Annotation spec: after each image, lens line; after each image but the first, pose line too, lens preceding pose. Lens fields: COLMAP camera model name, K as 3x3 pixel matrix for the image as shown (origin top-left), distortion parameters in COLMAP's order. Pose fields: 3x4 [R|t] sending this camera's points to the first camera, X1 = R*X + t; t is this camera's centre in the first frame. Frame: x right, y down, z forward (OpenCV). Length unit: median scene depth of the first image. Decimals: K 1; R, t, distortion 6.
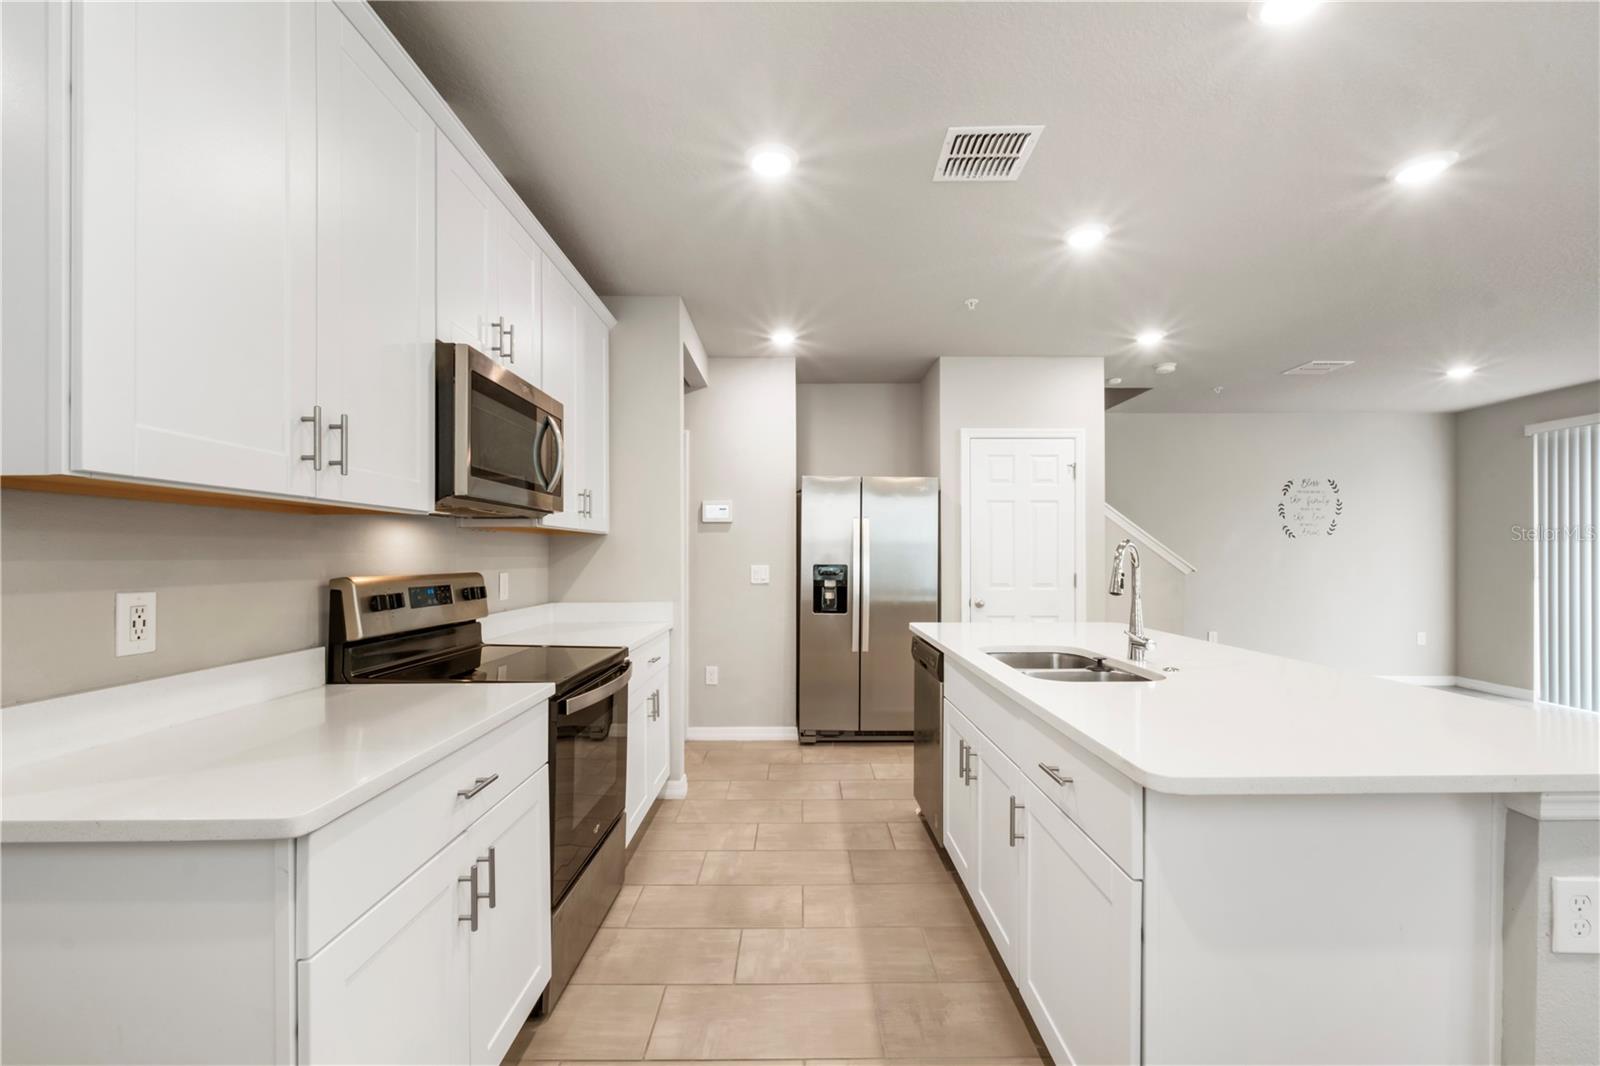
lens RADIAL K [[684.3, 0, 811.2], [0, 684.3, 553.7], [0, 0, 1]] dist [-0.005019, 0.000609]
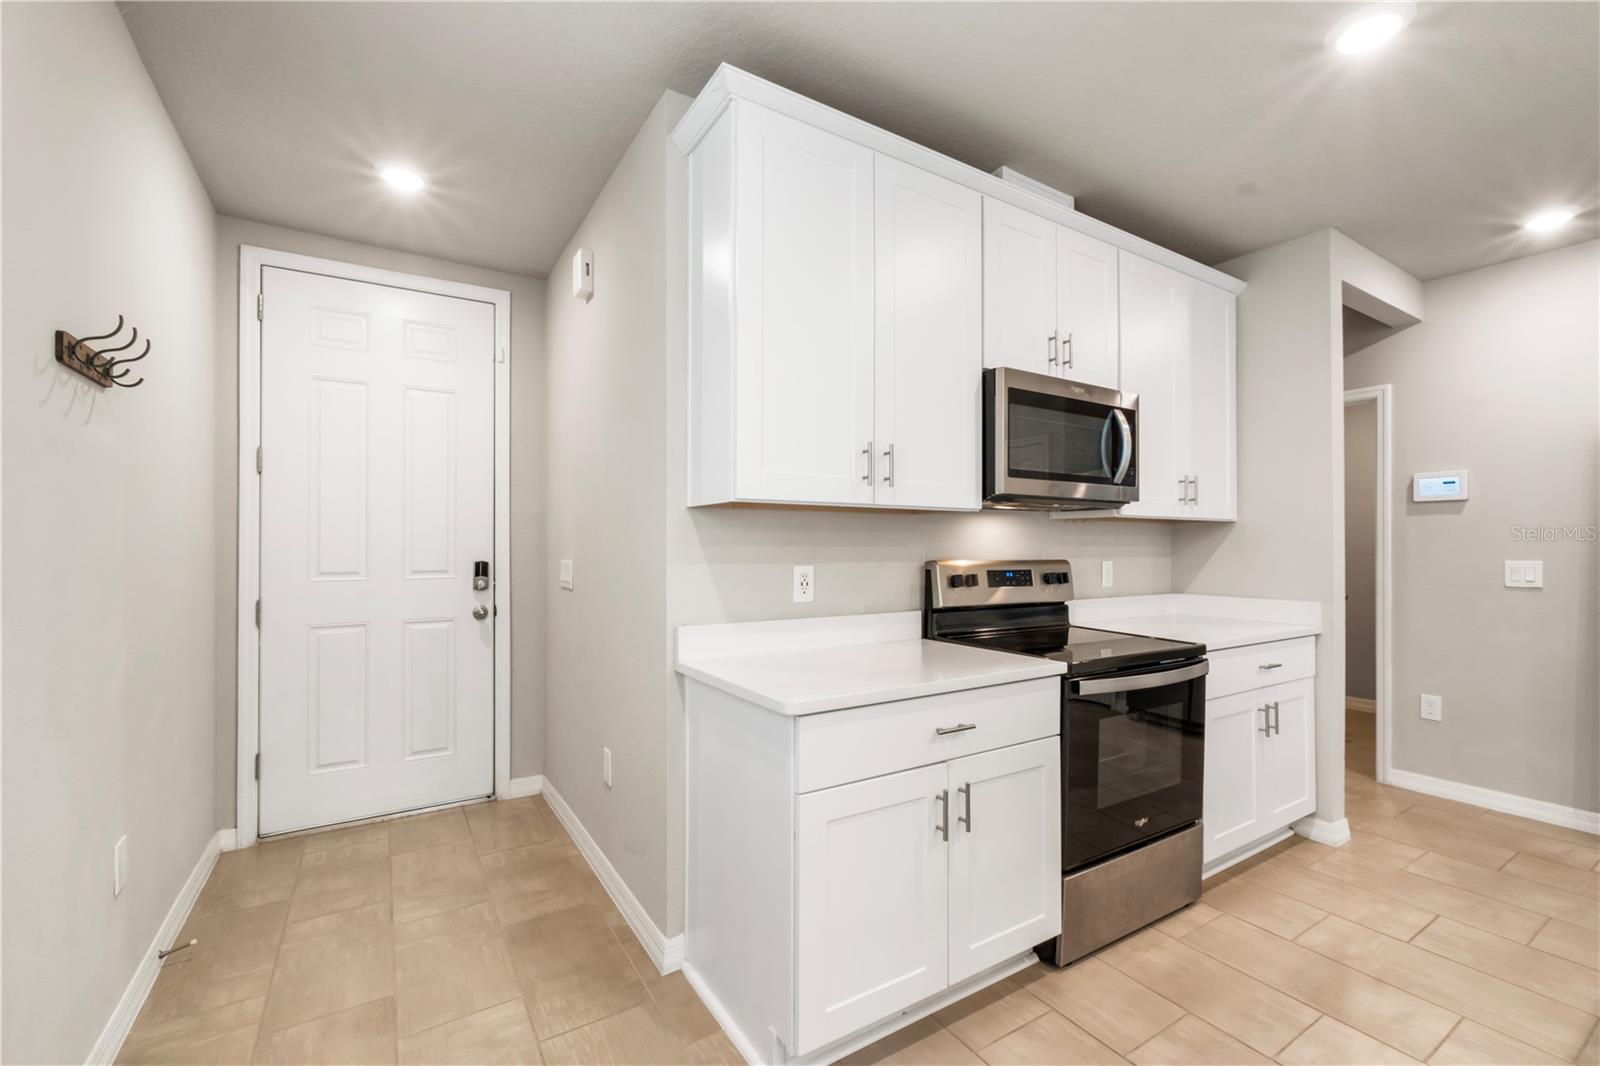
lens RADIAL K [[684.3, 0, 808.9], [0, 684.3, 539.6], [0, 0, 1]] dist [-0.005019, 0.000609]
pose [[0.520406, -0.003514, -0.853912, 0.196675], [-0.001465, 0.999986, -0.005008, 0.000561], [0.853918, 0.003857, 0.520394, 0.053254]]
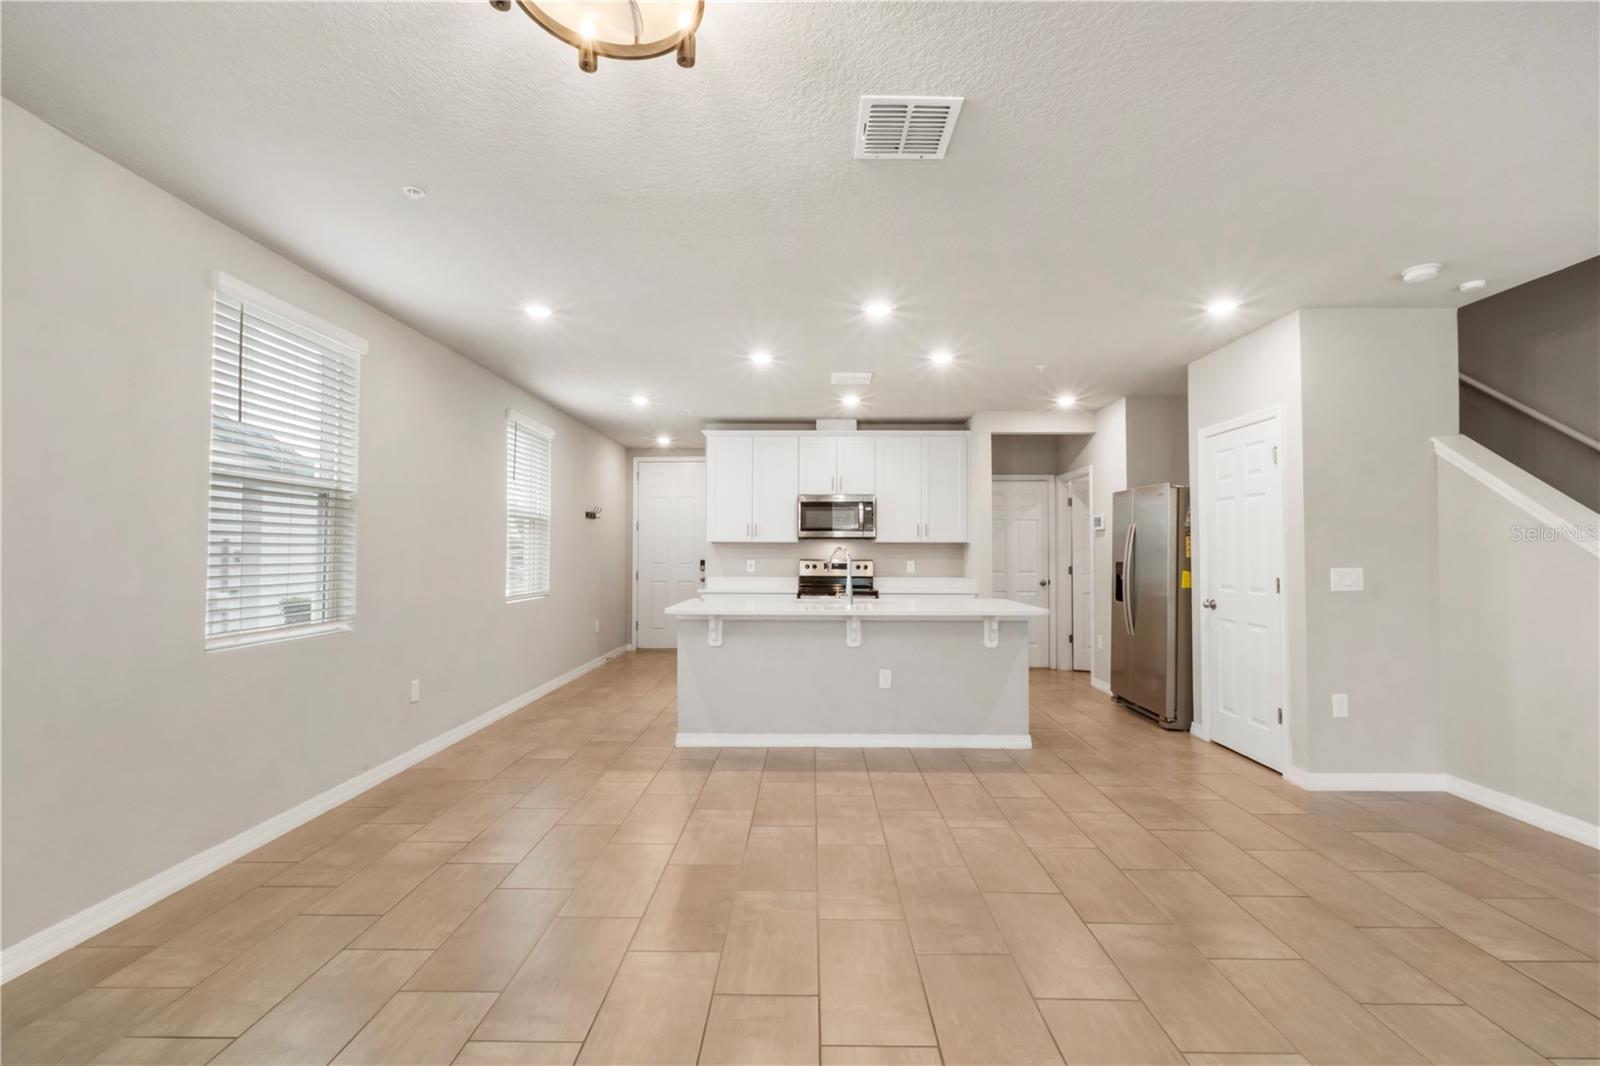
lens RADIAL K [[684.3, 0, 791.7], [0, 684.3, 539.3], [0, 0, 1]] dist [-0.005019, 0.000609]
pose [[-0.037429, -0.018596, -0.999126, 1.824450], [-0.001579, 0.999827, -0.018550, -0.002564], [0.999298, 0.000883, -0.037452, 0.639045]]
